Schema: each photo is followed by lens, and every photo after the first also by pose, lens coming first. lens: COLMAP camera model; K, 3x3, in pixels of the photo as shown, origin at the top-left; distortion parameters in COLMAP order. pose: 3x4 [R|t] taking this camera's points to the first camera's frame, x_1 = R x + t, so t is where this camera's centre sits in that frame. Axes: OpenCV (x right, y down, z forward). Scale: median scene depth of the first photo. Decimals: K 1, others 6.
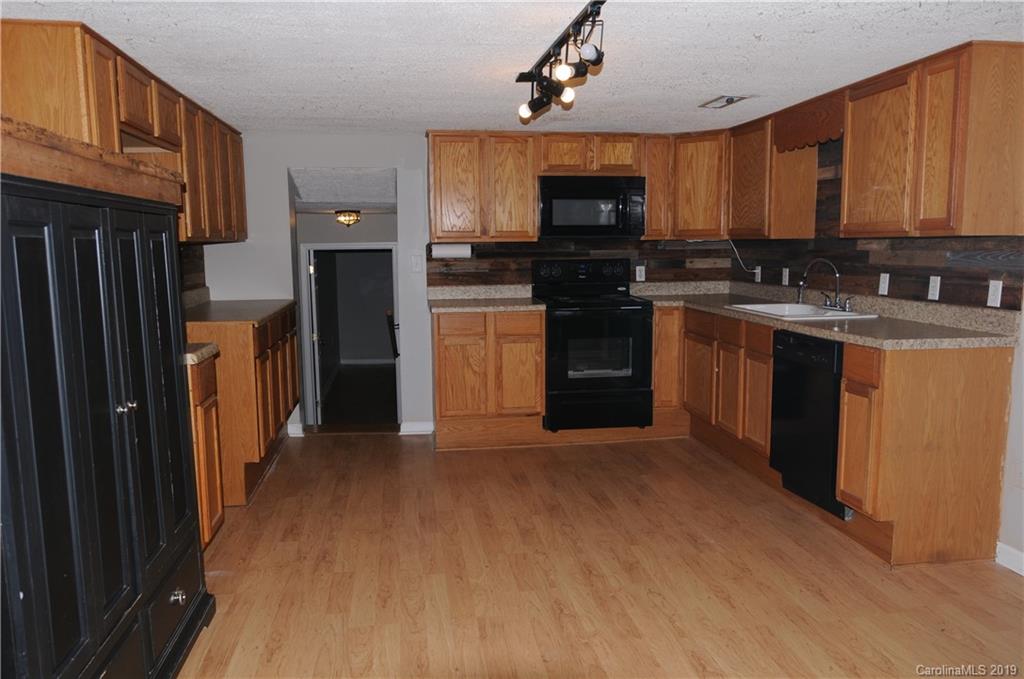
lens RADIAL K [[765.4, 0, 512.0], [0, 765.4, 339.5], [0, 0, 1]] dist [-0.019071, -0.005725]
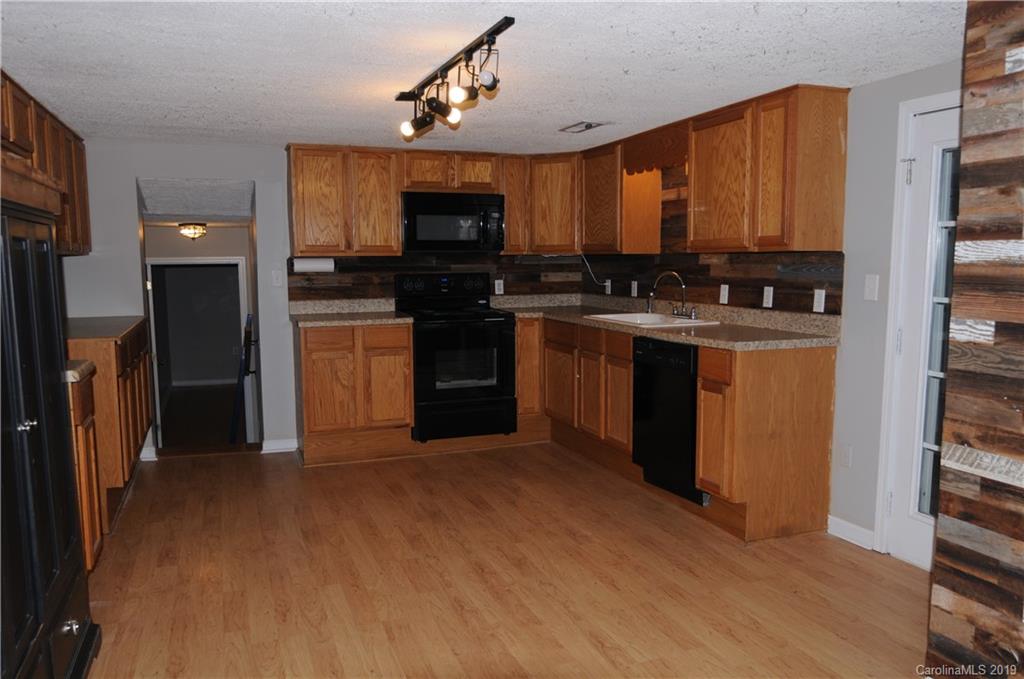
lens RADIAL K [[765.4, 0, 512.0], [0, 765.4, 339.5], [0, 0, 1]] dist [-0.019071, -0.005725]
pose [[0.975690, -0.019509, 0.218283, -0.065018], [0.024121, 0.999538, -0.018482, 0.007328], [-0.217822, 0.023298, 0.975710, -0.030037]]
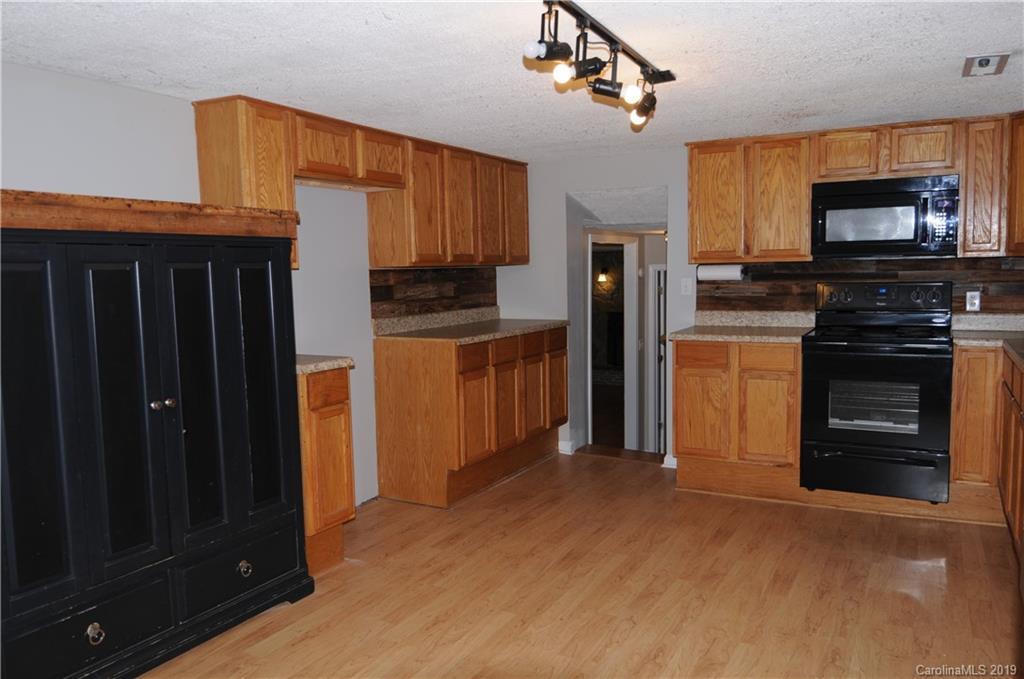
lens RADIAL K [[765.4, 0, 512.0], [0, 765.4, 339.5], [0, 0, 1]] dist [-0.019071, -0.005725]
pose [[0.800518, 0.048197, -0.597367, 0.372940], [-0.062215, 0.998059, -0.002847, -0.025866], [0.596070, 0.039444, 0.801963, 0.180390]]
